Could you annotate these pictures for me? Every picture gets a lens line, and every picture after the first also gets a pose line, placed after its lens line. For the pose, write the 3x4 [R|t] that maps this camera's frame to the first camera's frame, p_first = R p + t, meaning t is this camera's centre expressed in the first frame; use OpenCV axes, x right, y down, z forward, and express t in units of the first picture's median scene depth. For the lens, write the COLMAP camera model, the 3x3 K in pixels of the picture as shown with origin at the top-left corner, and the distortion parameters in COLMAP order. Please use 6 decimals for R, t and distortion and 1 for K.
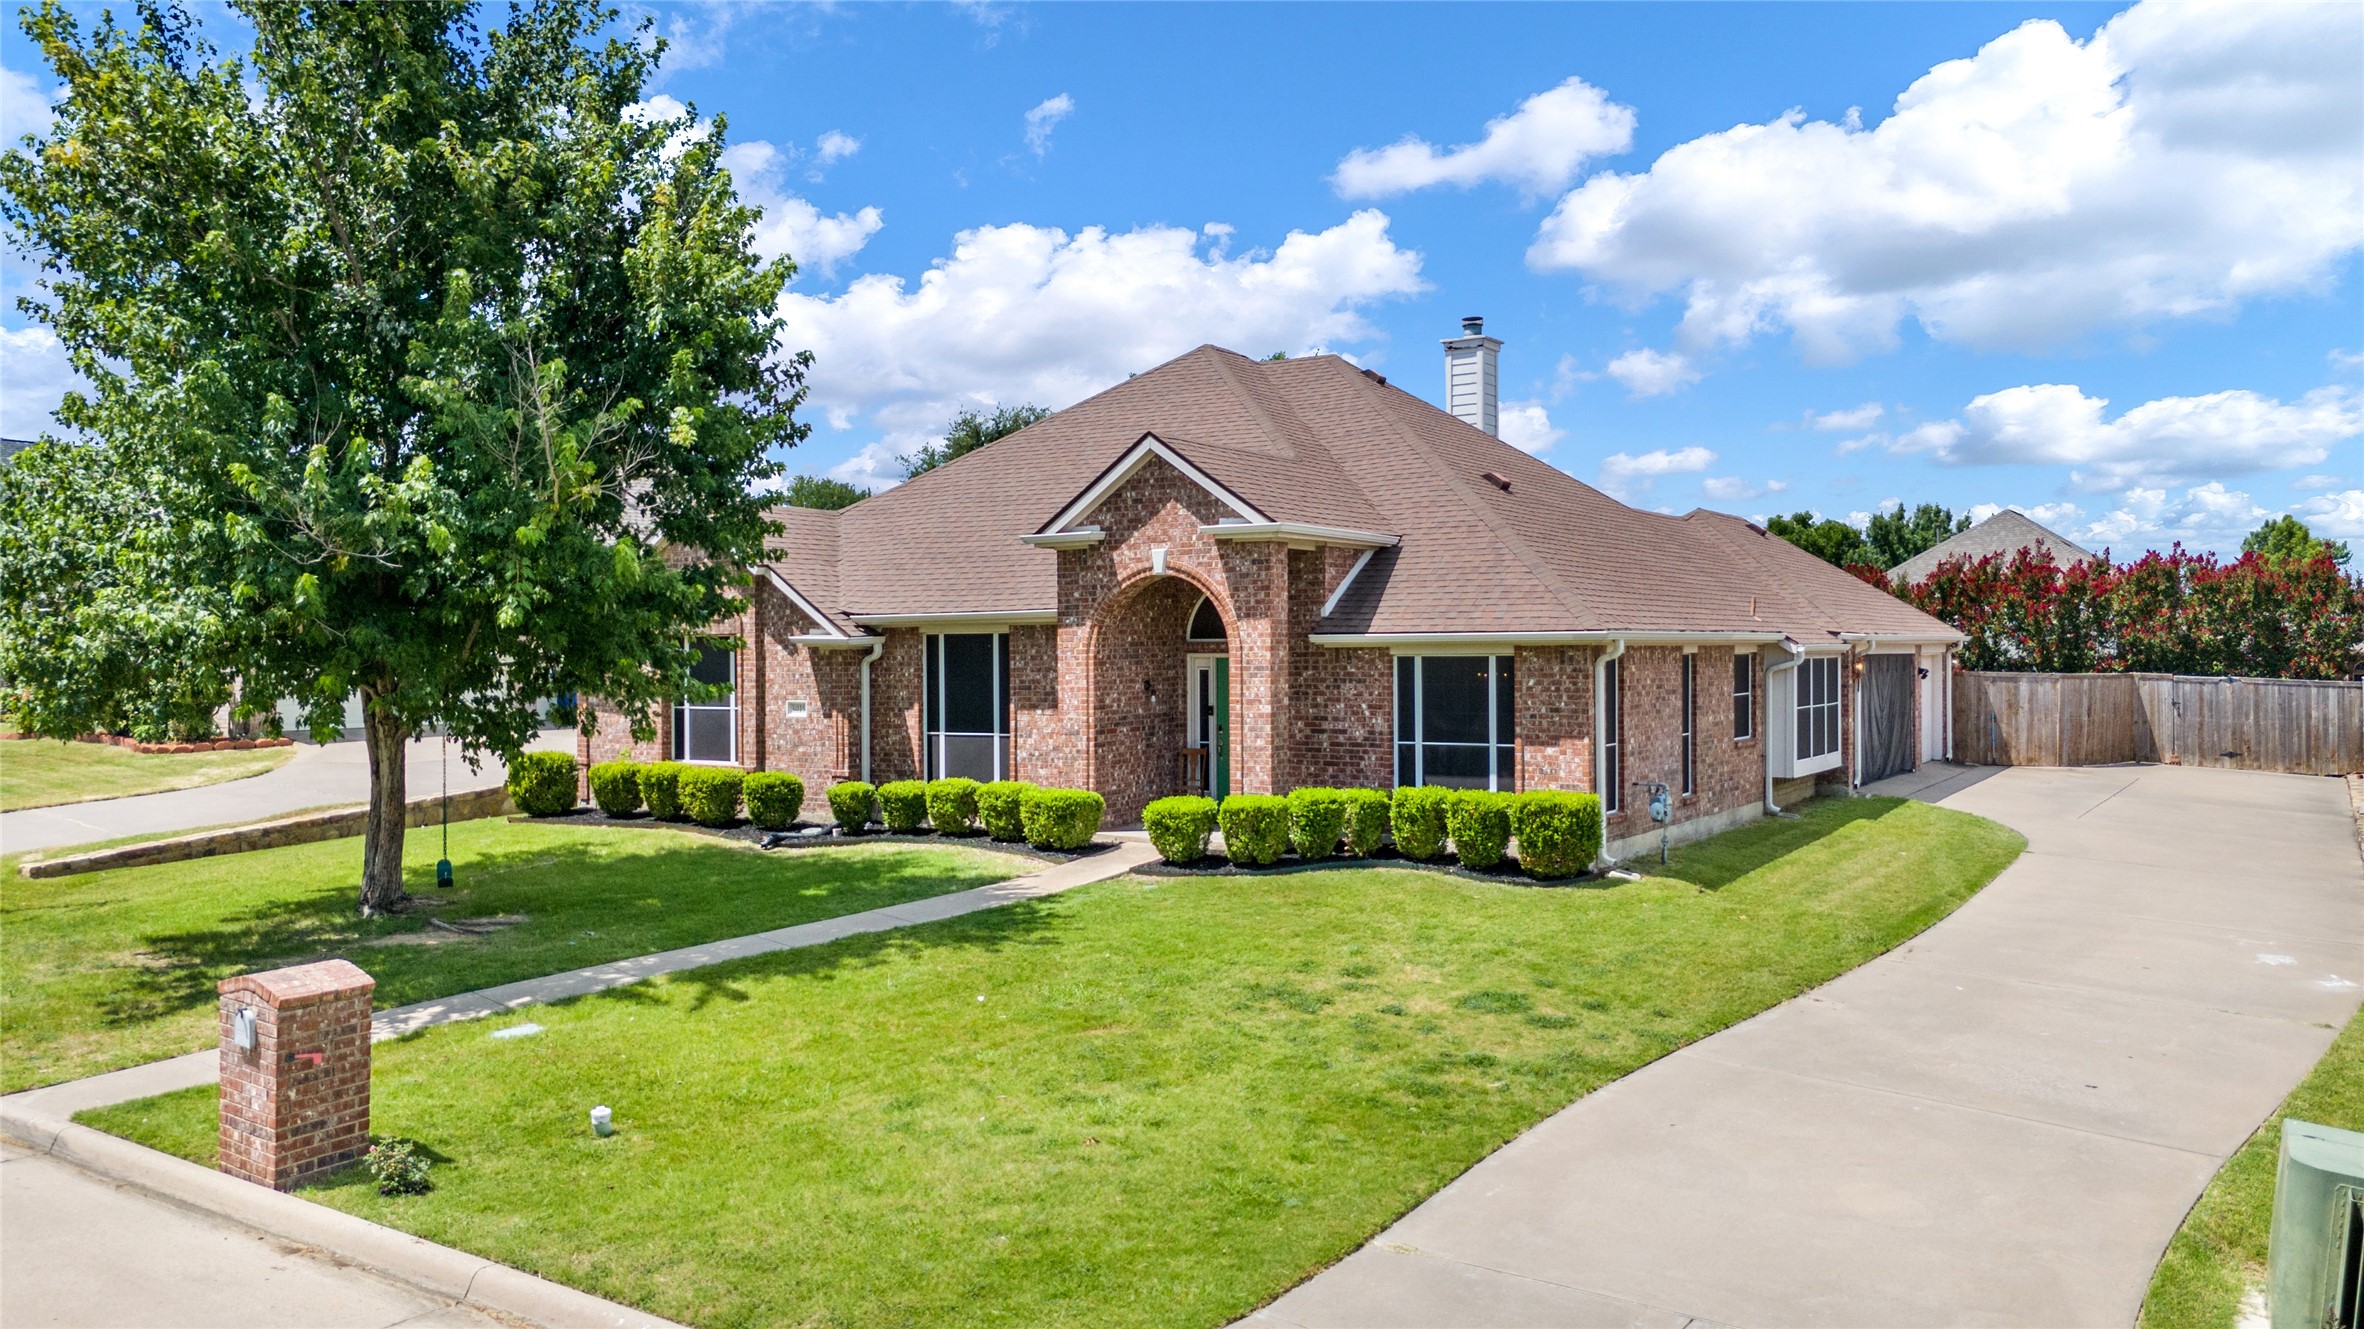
lens RADIAL K [[1772.1, 0, 1182.0], [0, 1772.1, 664.5], [0, 0, 1]] dist [0.059370, -0.004583]
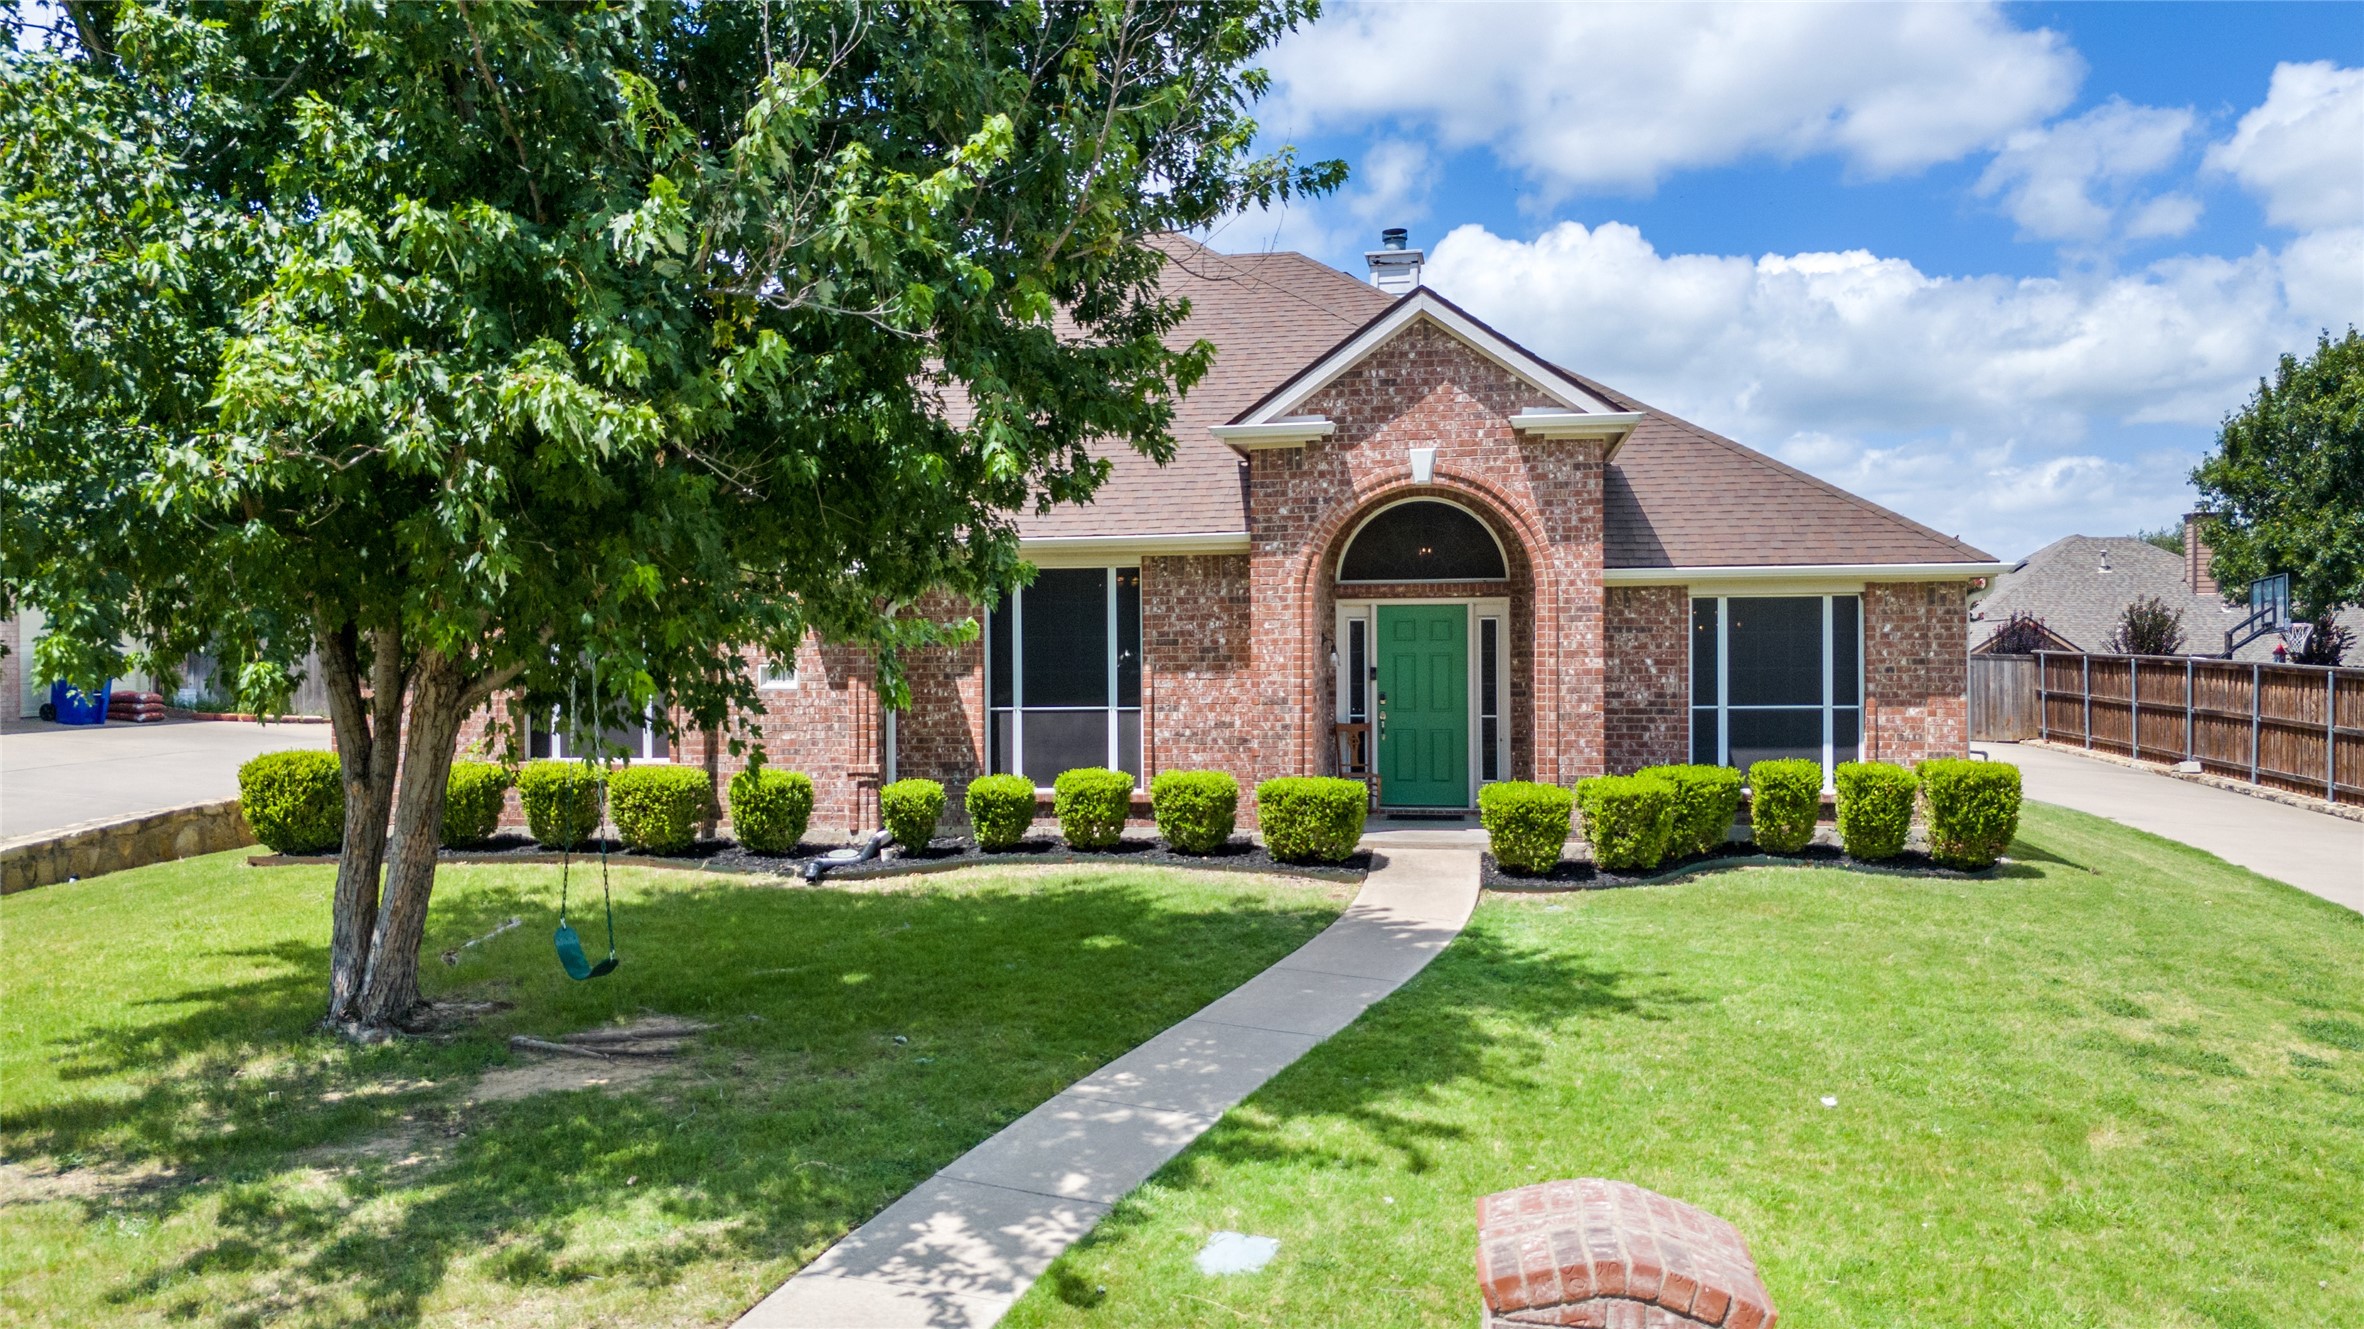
lens RADIAL K [[1739.7, 0, 1181.9], [0, 1739.7, 703.6], [0, 0, 1]] dist [0.072325, -0.000810]
pose [[0.916623, -0.011190, 0.399595, -0.394334], [0.003959, 0.999813, 0.018916, 0.026516], [-0.399732, -0.015757, 0.916496, 0.373976]]
